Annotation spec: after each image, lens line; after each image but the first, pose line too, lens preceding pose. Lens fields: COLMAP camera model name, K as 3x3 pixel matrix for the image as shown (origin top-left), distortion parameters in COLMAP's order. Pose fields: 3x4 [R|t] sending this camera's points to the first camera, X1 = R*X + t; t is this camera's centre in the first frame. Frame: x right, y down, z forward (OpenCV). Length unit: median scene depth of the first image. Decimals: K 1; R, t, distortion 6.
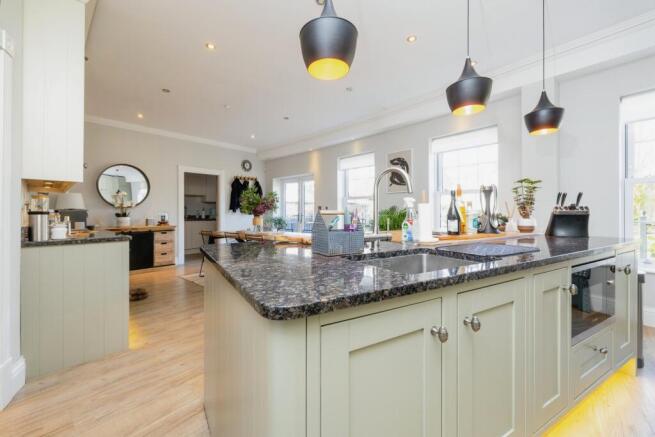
lens RADIAL K [[281.5, 0, 320.4], [0, 281.5, 213.0], [0, 0, 1]] dist [0.012534, 0.000253]
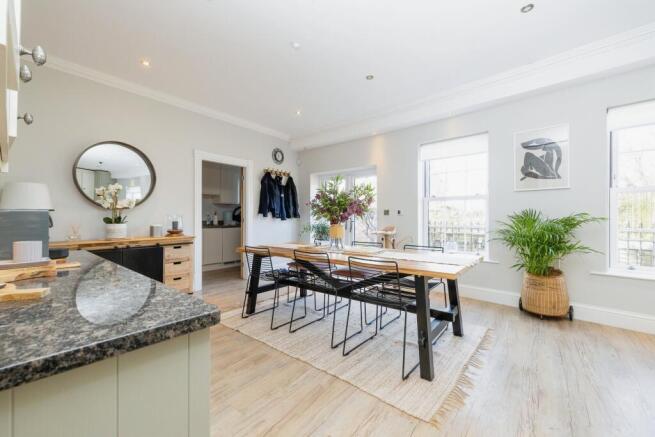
lens RADIAL K [[276.7, 0, 321.1], [0, 276.7, 217.5], [0, 0, 1]] dist [-0.000576, -0.000276]
pose [[0.997827, 0.005220, 0.065687, -0.222330], [-0.005062, 0.999984, -0.002573, -0.000397], [-0.065700, 0.002235, 0.997837, 0.279367]]
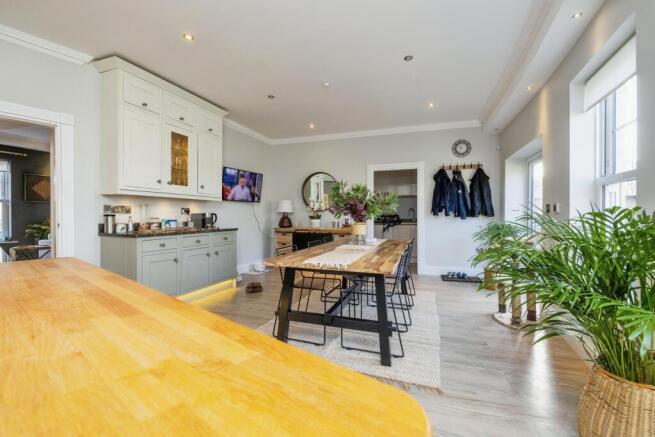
lens RADIAL K [[281.5, 0, 320.4], [0, 281.5, 213.0], [0, 0, 1]] dist [0.012534, 0.000253]
pose [[0.364182, -0.001038, -0.931327, 0.291282], [-0.008477, 0.999954, -0.004430, -0.004426], [0.931289, 0.009508, 0.364156, 0.492060]]
